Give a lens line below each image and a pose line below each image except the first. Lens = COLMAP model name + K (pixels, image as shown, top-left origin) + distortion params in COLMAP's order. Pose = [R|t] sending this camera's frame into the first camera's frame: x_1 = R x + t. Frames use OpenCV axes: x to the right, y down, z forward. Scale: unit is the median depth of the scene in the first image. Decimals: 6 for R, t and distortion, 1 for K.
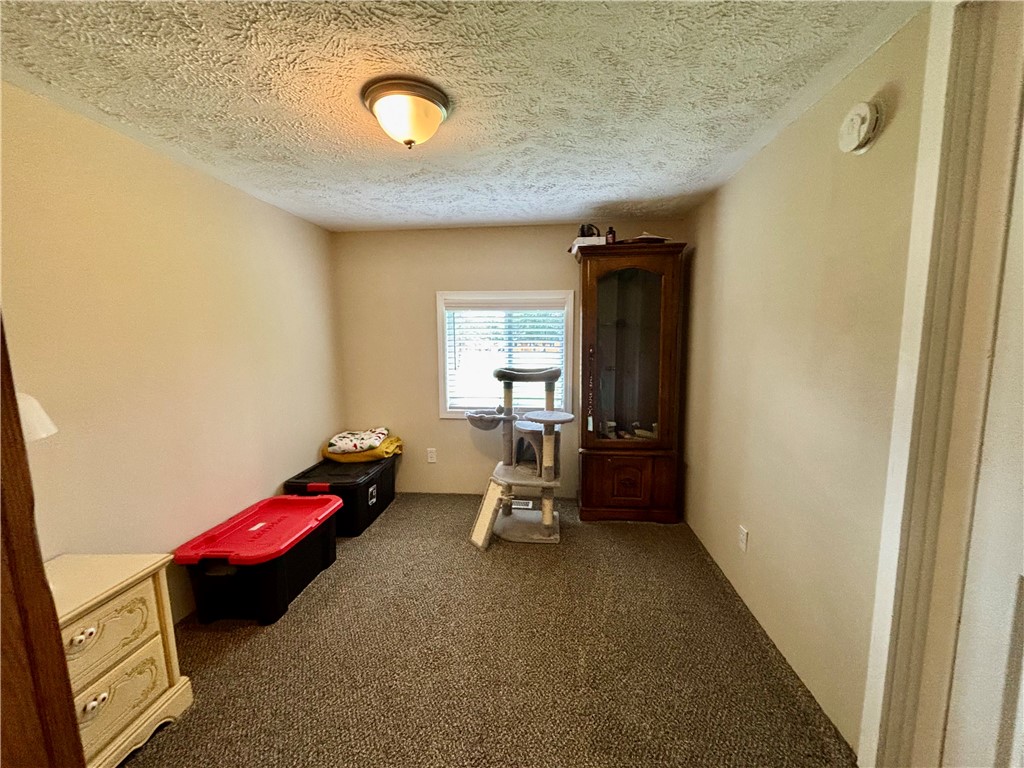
lens RADIAL K [[414.5, 0, 513.0], [0, 414.5, 384.7], [0, 0, 1]] dist [0.001192, -0.000845]
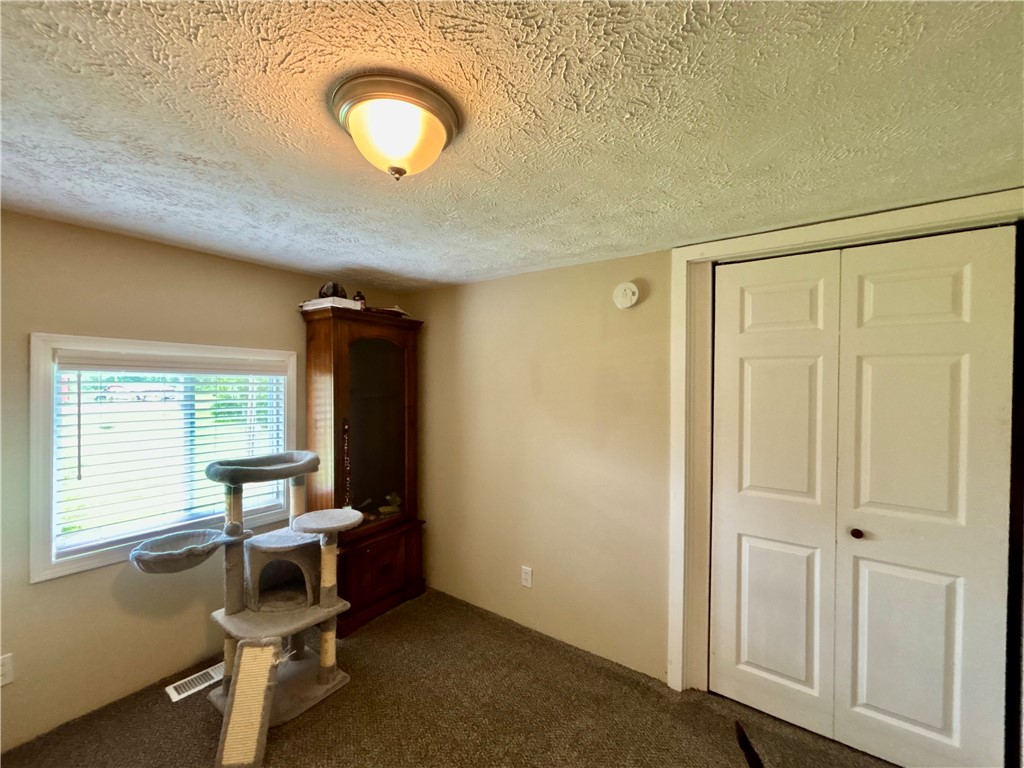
lens RADIAL K [[414.5, 0, 512.8], [0, 414.5, 386.7], [0, 0, 1]] dist [0.001192, -0.000845]
pose [[0.496208, 0.002579, 0.868200, -0.407253], [0.088354, 0.994654, -0.053452, -0.096123], [-0.863696, 0.103232, 0.493328, 0.288884]]
